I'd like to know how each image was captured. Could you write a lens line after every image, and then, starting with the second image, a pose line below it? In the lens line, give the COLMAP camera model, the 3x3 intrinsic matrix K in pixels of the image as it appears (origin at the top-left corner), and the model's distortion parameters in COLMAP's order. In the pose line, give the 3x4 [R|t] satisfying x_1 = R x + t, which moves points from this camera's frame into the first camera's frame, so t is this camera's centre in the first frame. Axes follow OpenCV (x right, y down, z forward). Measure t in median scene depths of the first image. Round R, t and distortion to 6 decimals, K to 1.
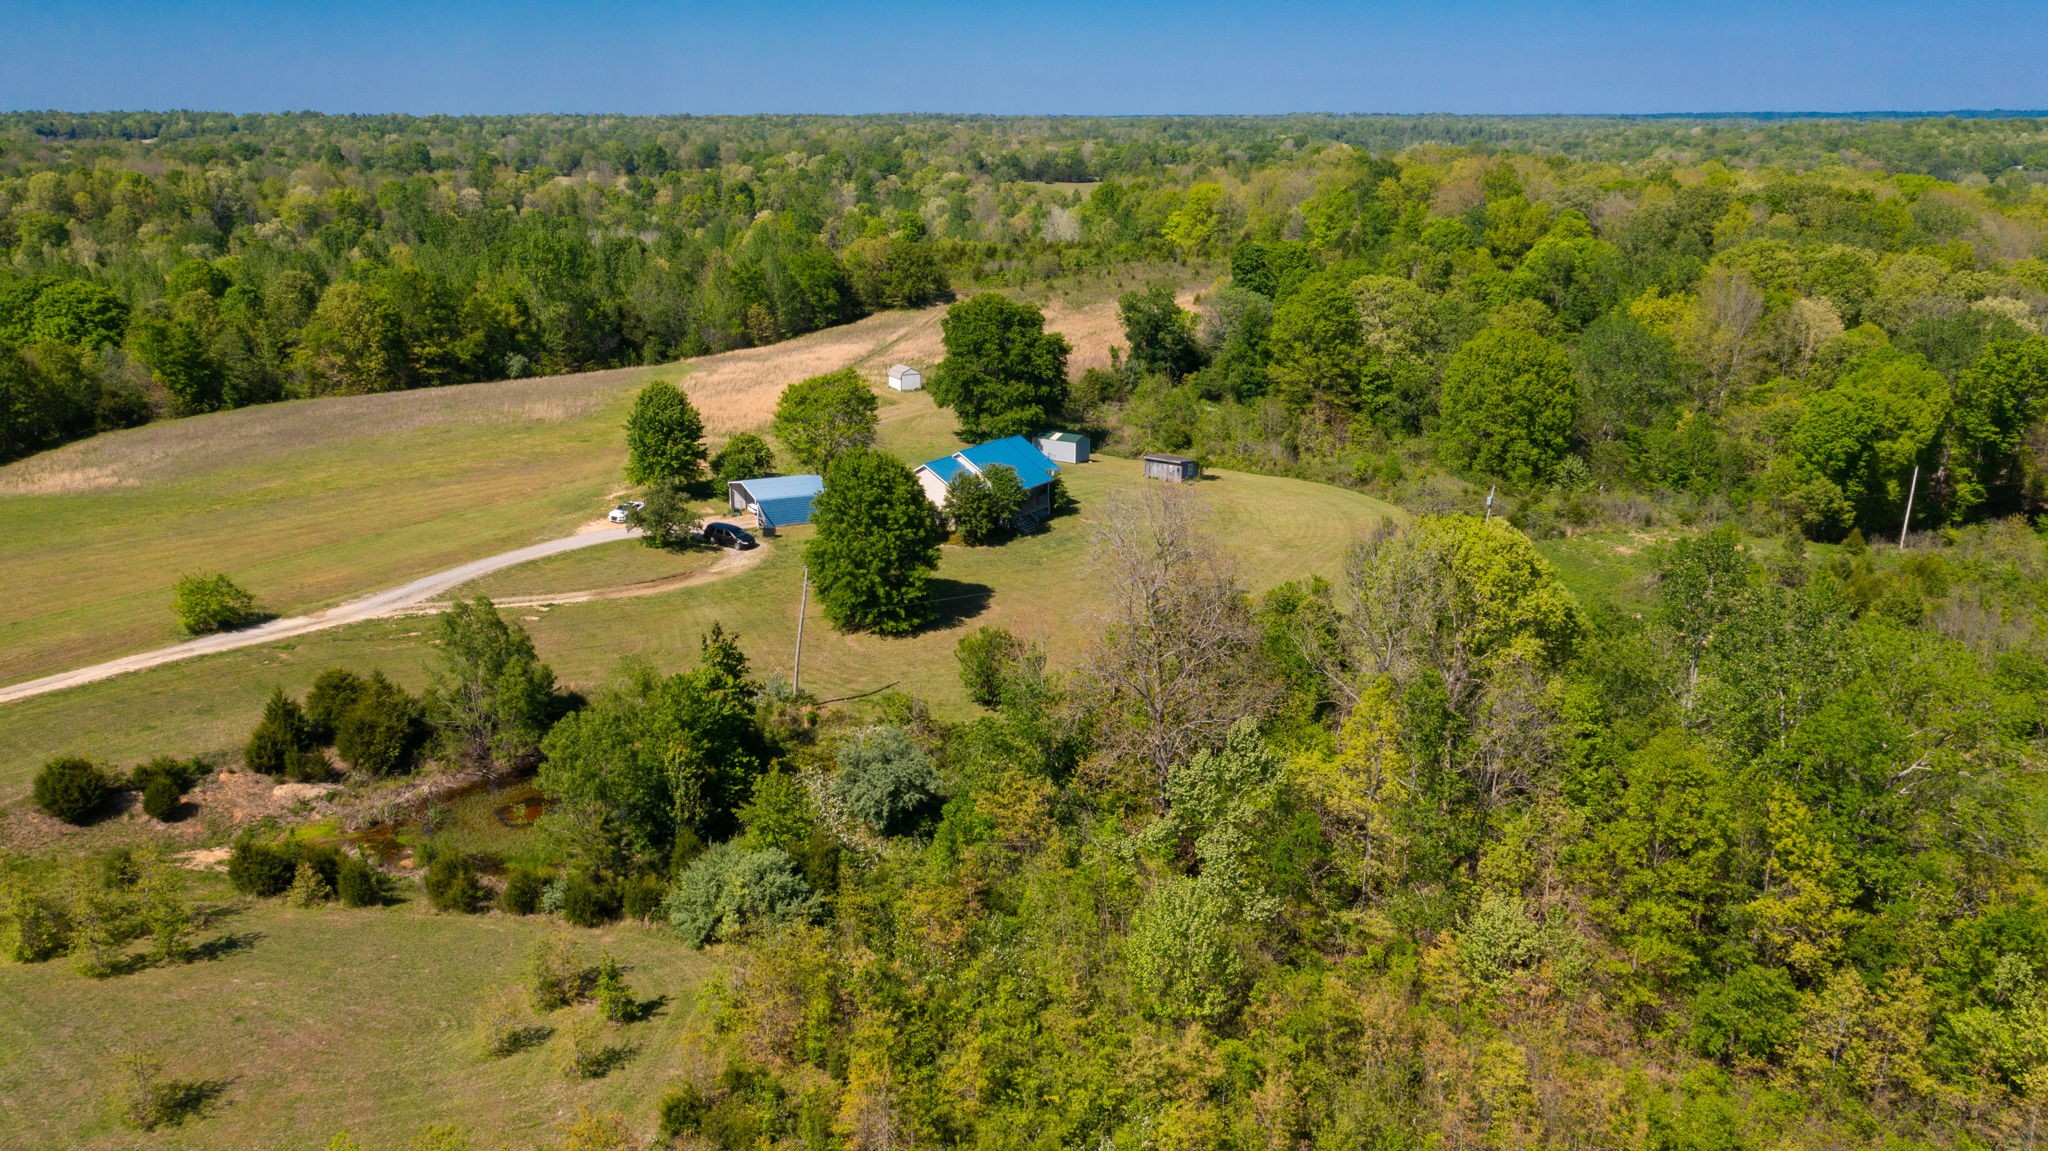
lens RADIAL K [[1620.9, 0, 1005.0], [0, 1620.9, 573.1], [0, 0, 1]] dist [-0.011792, 0.005170]
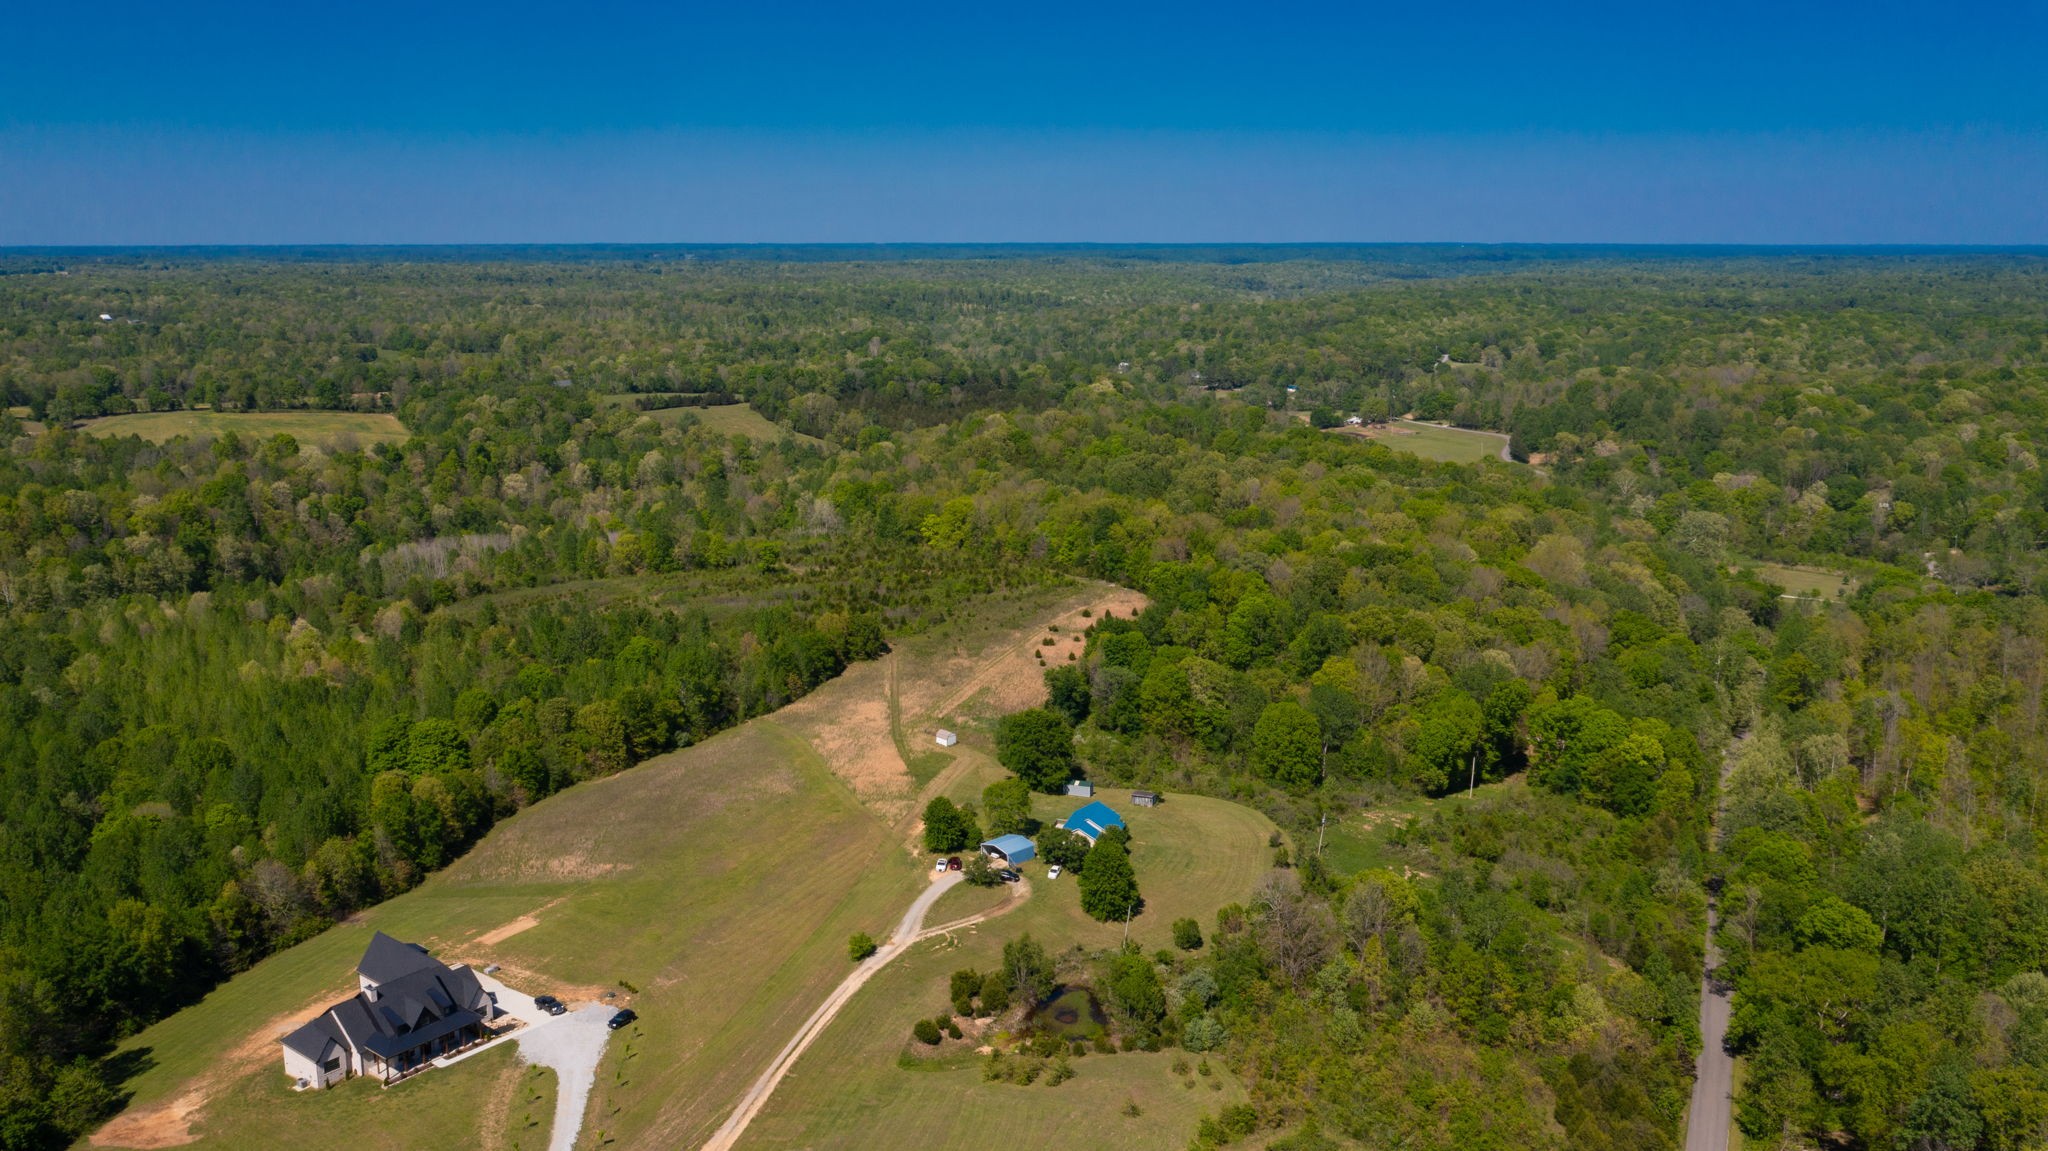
lens RADIAL K [[1619.1, 0, 1016.7], [0, 1619.1, 572.9], [0, 0, 1]] dist [-0.015964, 0.011013]
pose [[0.955022, -0.055352, 0.291324, -0.542873], [0.076264, 0.995225, -0.060917, -0.207373], [-0.286561, 0.080395, 0.954683, -0.766013]]
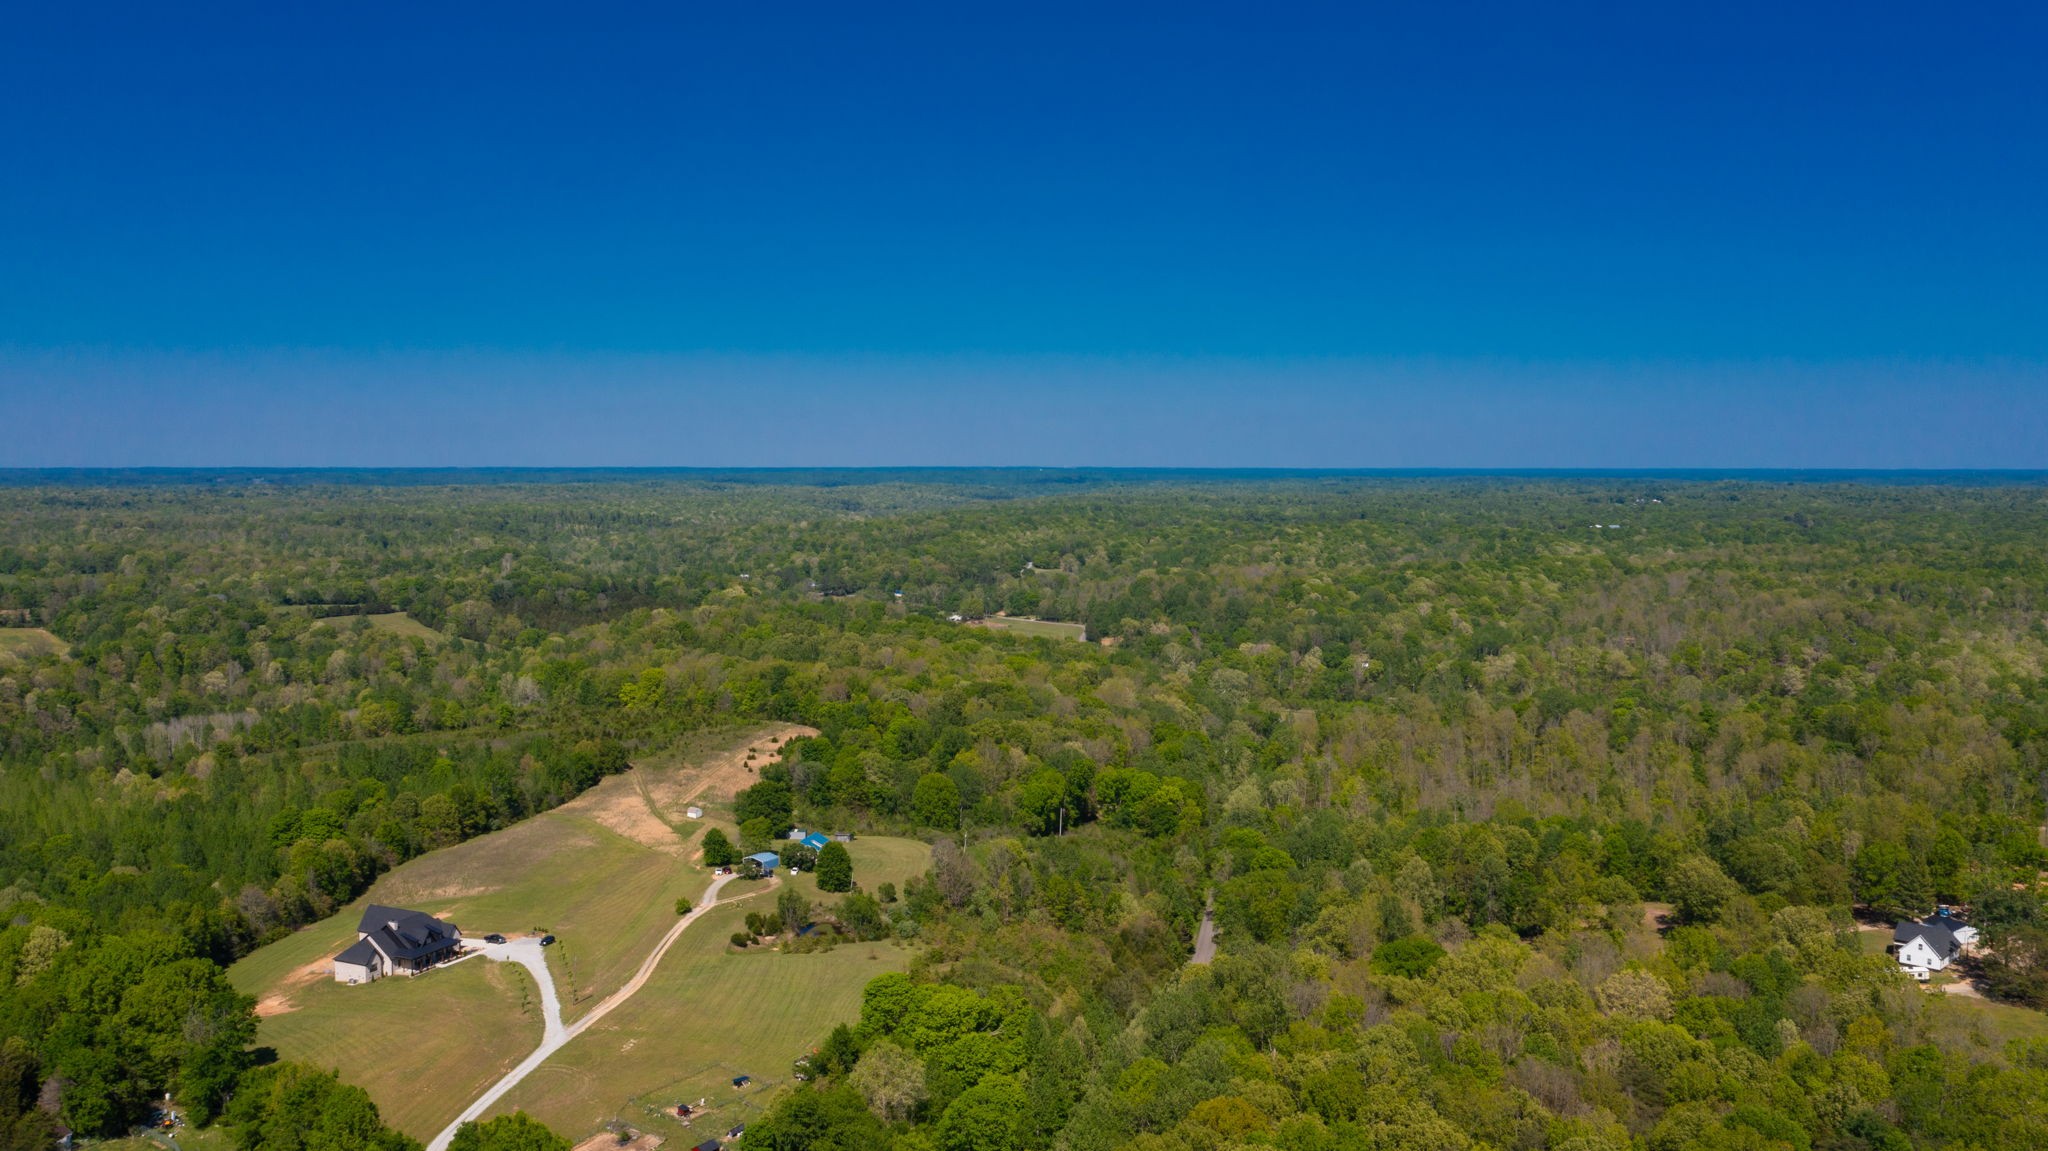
lens RADIAL K [[1619.1, 0, 1016.7], [0, 1619.1, 572.9], [0, 0, 1]] dist [-0.015964, 0.011013]
pose [[0.852488, -0.029682, 0.521904, -1.006439], [0.137173, 0.976102, -0.168549, 0.002394], [-0.504428, 0.215277, 0.836187, -1.484573]]
